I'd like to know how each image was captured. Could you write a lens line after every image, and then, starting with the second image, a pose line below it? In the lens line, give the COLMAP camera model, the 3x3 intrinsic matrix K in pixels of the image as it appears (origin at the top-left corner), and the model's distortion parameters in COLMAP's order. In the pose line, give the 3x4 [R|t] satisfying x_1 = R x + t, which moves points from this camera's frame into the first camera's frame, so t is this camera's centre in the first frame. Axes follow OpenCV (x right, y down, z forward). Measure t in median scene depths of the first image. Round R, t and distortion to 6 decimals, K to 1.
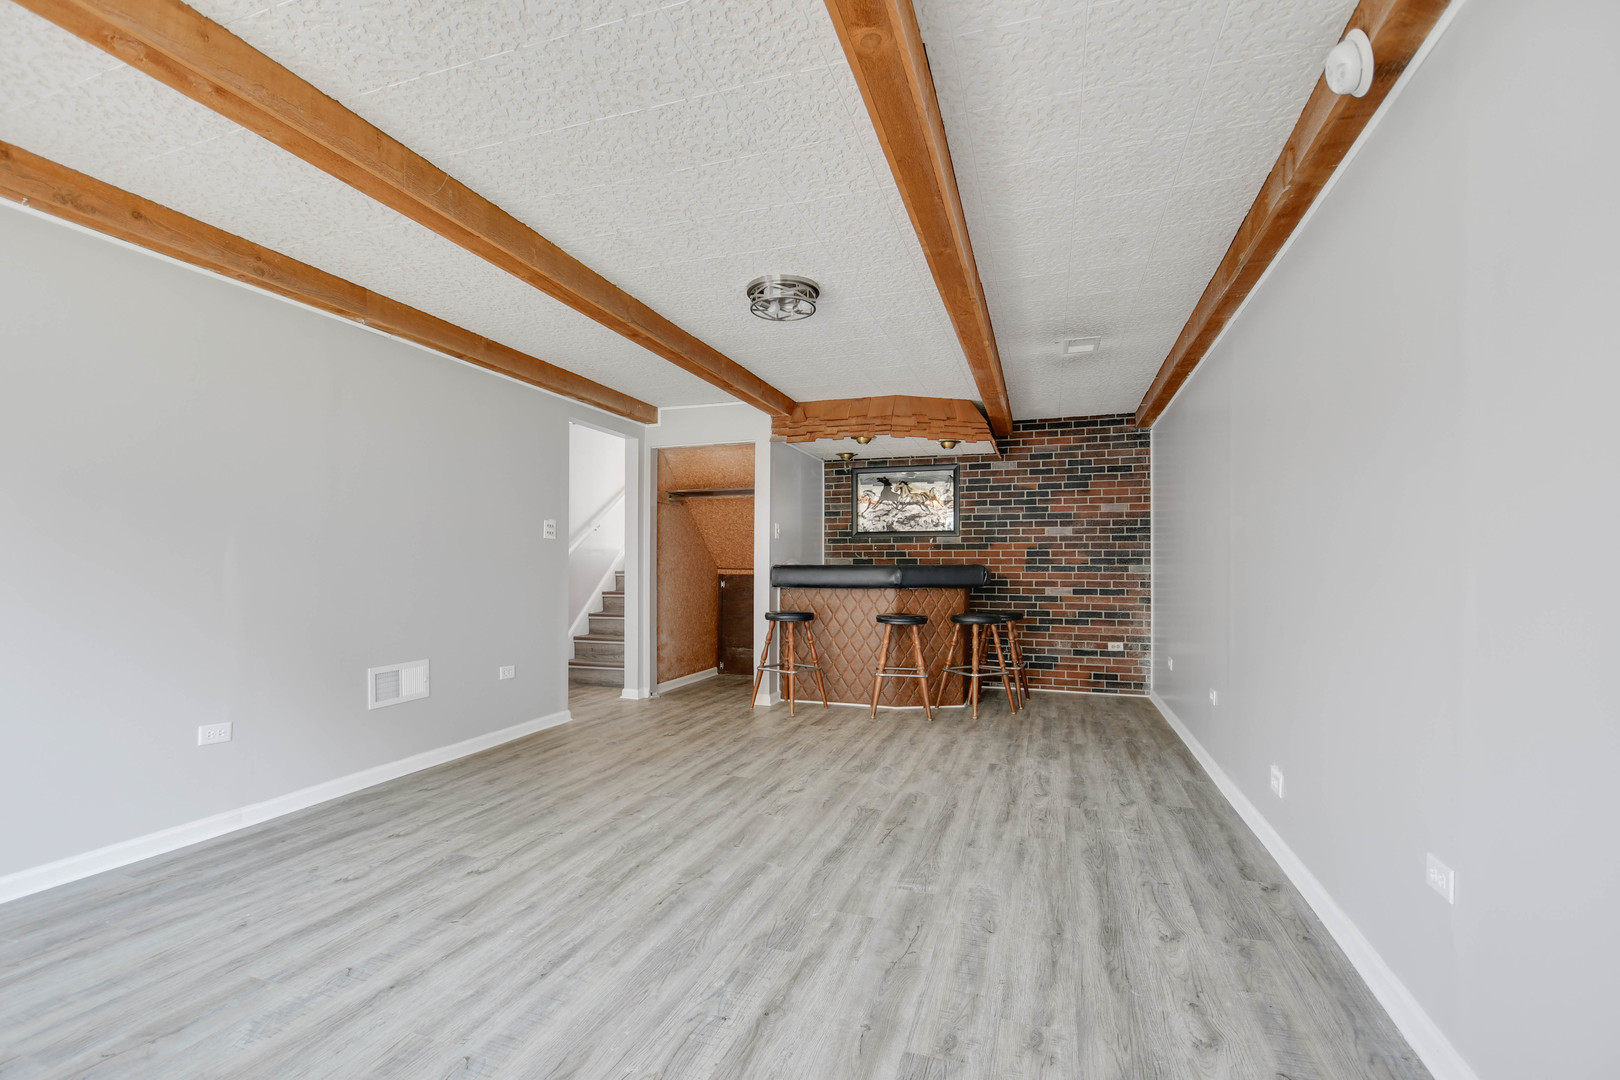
lens RADIAL K [[713.4, 0, 793.0], [0, 713.4, 581.9], [0, 0, 1]] dist [-0.000191, -0.000258]
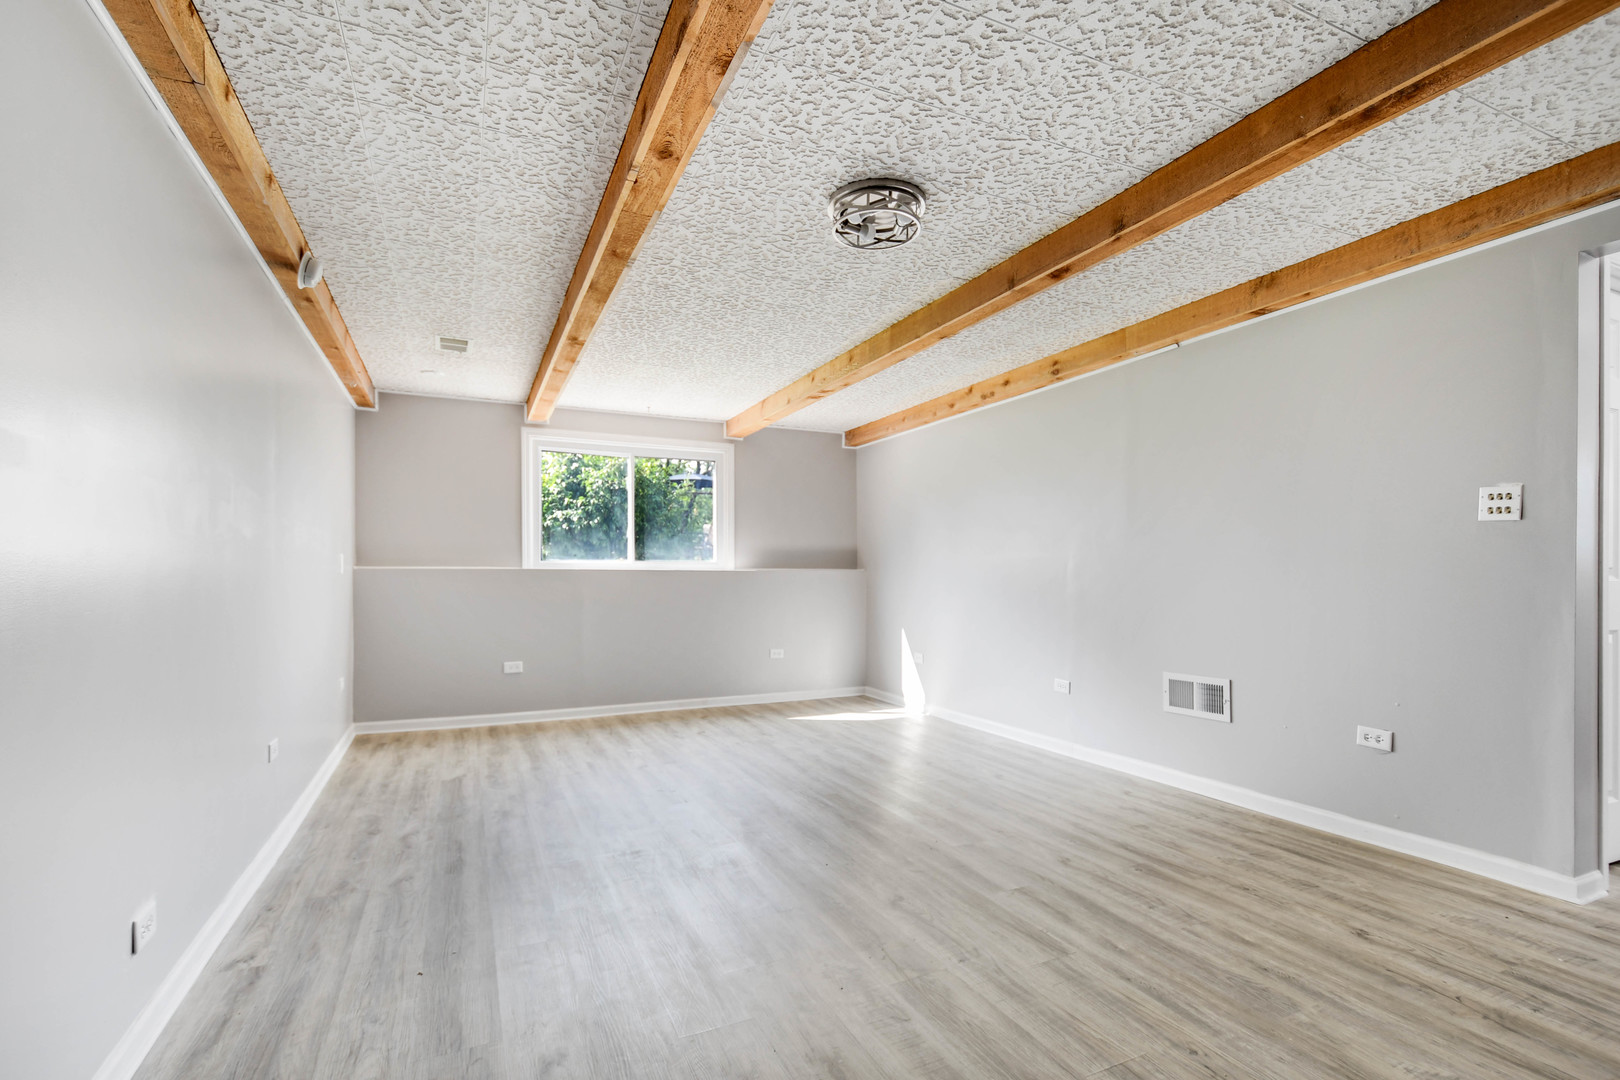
lens RADIAL K [[713.4, 0, 793.0], [0, 713.4, 581.9], [0, 0, 1]] dist [-0.000191, -0.000258]
pose [[-0.711194, 0.003476, -0.702987, 0.483291], [-0.018148, 0.999564, 0.023302, -0.022750], [0.702761, 0.029330, -0.710821, 1.228225]]
